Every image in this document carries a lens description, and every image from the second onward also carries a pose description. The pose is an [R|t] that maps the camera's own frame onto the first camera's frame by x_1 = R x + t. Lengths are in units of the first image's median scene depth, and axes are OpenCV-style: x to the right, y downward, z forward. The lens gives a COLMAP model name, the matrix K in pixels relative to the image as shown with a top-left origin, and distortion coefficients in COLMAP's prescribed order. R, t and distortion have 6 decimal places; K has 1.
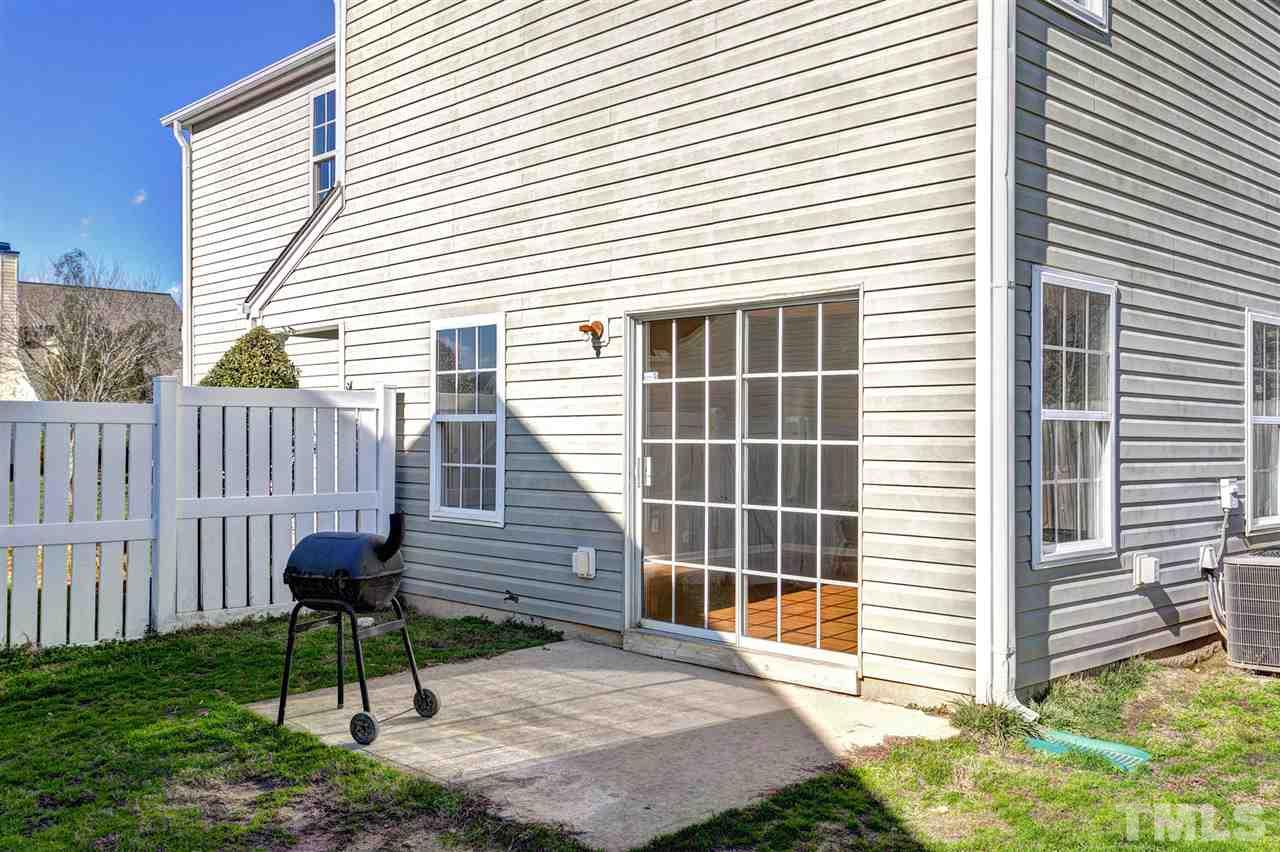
lens RADIAL K [[1178.1, 0, 641.2], [0, 1178.1, 443.1], [0, 0, 1]] dist [0.007156, 0.004463]
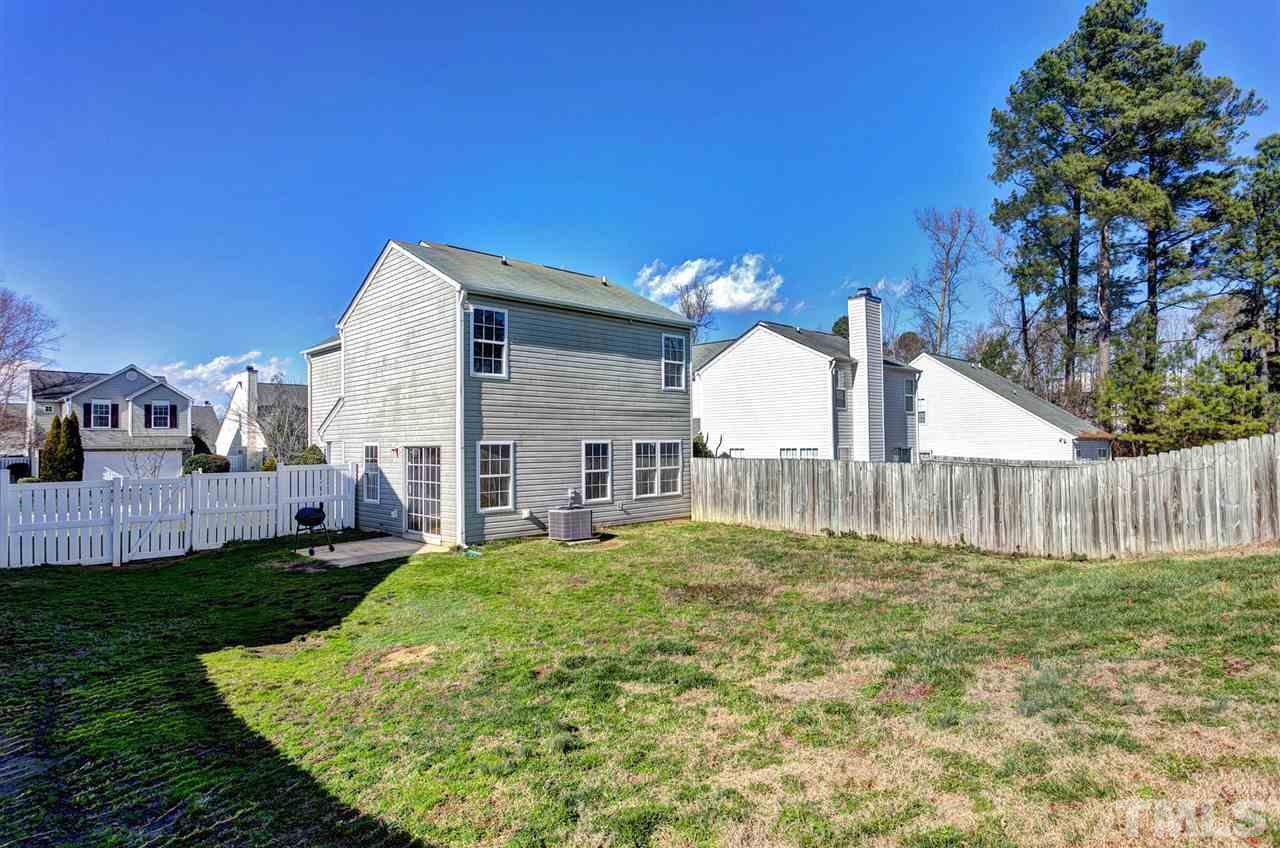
lens RADIAL K [[706.6, 0, 636.6], [0, 706.6, 417.6], [0, 0, 1]] dist [-0.000221, 0.000473]
pose [[0.999862, -0.016253, -0.003348, 0.700113], [0.016090, 0.998906, -0.043916, -0.086508], [0.004059, 0.043856, 0.999030, -1.158113]]
